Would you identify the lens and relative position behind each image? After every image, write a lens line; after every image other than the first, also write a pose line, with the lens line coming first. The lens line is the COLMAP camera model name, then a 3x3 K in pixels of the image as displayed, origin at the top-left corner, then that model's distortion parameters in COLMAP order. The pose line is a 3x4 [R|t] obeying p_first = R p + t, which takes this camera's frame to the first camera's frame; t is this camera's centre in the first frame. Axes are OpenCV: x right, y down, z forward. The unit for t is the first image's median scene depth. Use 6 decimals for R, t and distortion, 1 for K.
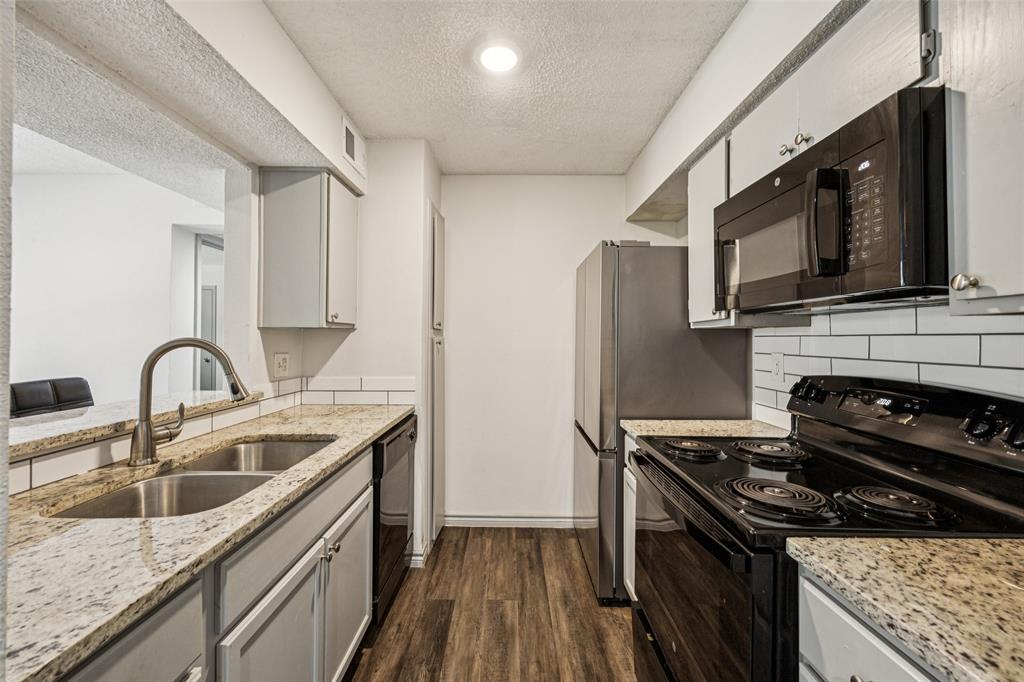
lens RADIAL K [[400.0, 0, 505.3], [0, 400.0, 340.6], [0, 0, 1]] dist [0.001242, -0.000854]
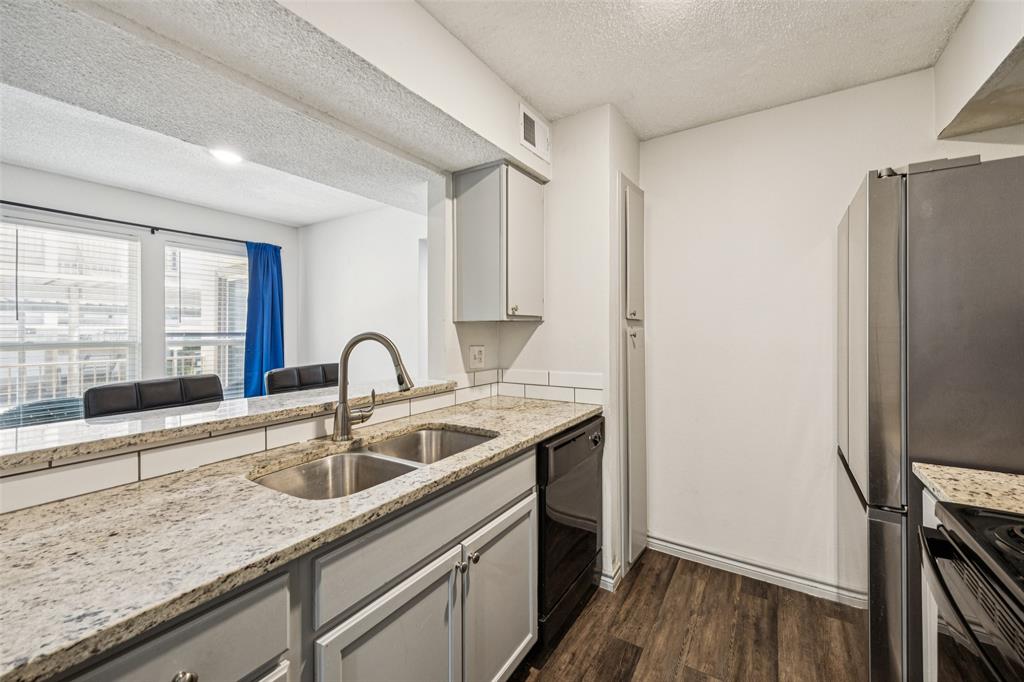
lens RADIAL K [[400.0, 0, 519.2], [0, 400.0, 331.2], [0, 0, 1]] dist [0.001242, -0.000854]
pose [[0.850874, -0.010565, -0.525263, 0.102950], [0.007877, 0.999942, -0.007353, 0.001741], [0.525310, 0.002118, 0.850908, 0.180202]]
